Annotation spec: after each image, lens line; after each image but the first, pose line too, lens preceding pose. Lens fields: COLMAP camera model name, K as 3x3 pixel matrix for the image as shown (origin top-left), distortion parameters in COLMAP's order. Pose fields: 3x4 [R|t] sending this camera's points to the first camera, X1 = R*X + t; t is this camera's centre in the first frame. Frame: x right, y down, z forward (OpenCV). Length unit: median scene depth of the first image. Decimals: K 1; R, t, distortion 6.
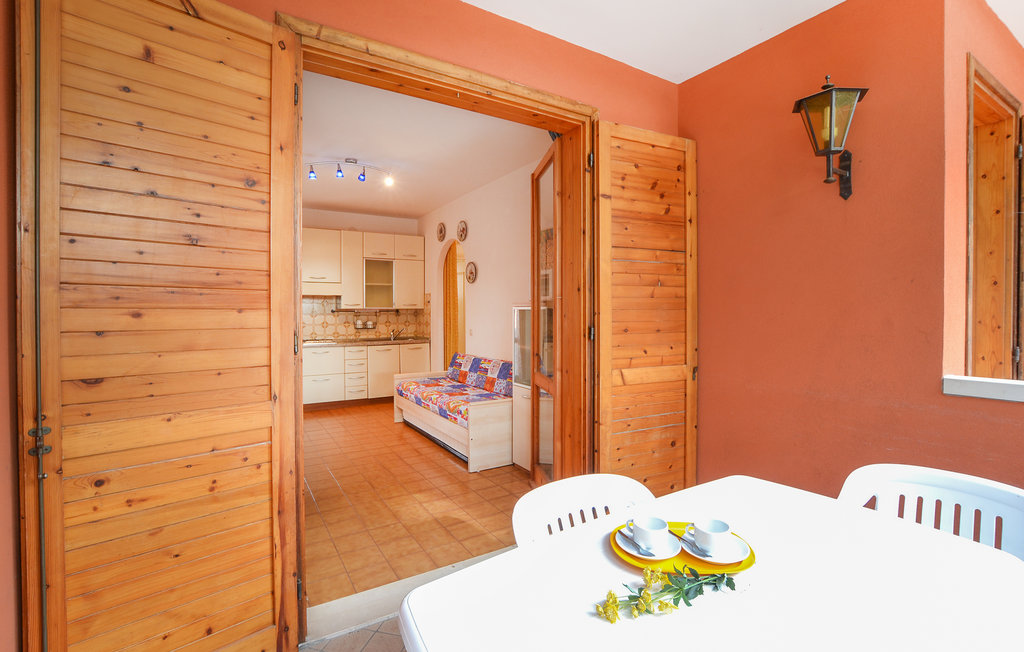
lens RADIAL K [[469.8, 0, 529.6], [0, 469.8, 309.2], [0, 0, 1]] dist [-0.026013, 0.000022]
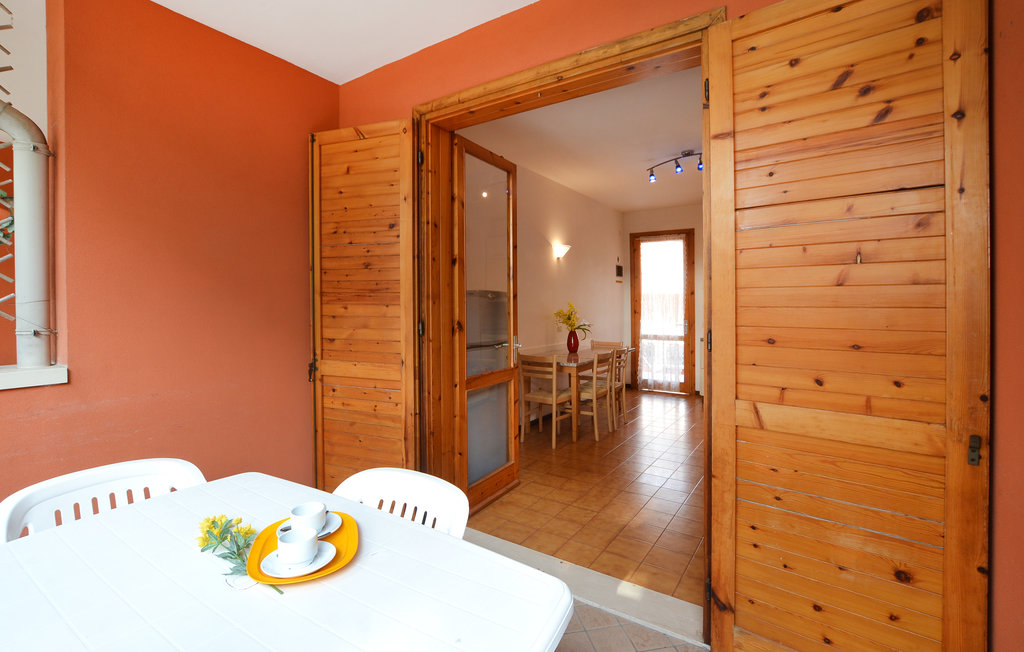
lens RADIAL K [[469.8, 0, 503.9], [0, 469.8, 302.5], [0, 0, 1]] dist [-0.026013, 0.000022]
pose [[0.384639, 0.001329, -0.923066, 0.326472], [0.001506, 0.999997, 0.002067, -0.003502], [0.923066, -0.002186, 0.384636, 0.231002]]
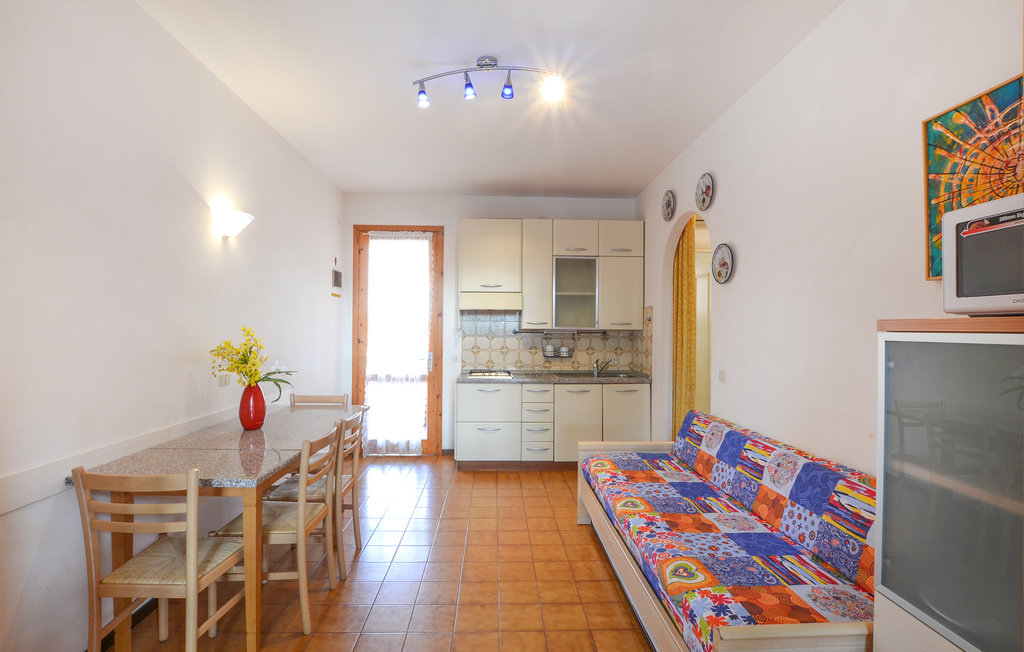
lens RADIAL K [[469.8, 0, 501.8], [0, 469.8, 320.5], [0, 0, 1]] dist [-0.026013, 0.000022]
pose [[0.848982, 0.003254, -0.528412, -0.065185], [-0.012277, 0.999833, -0.013569, -0.004323], [0.528279, 0.018007, 0.848880, 0.475717]]
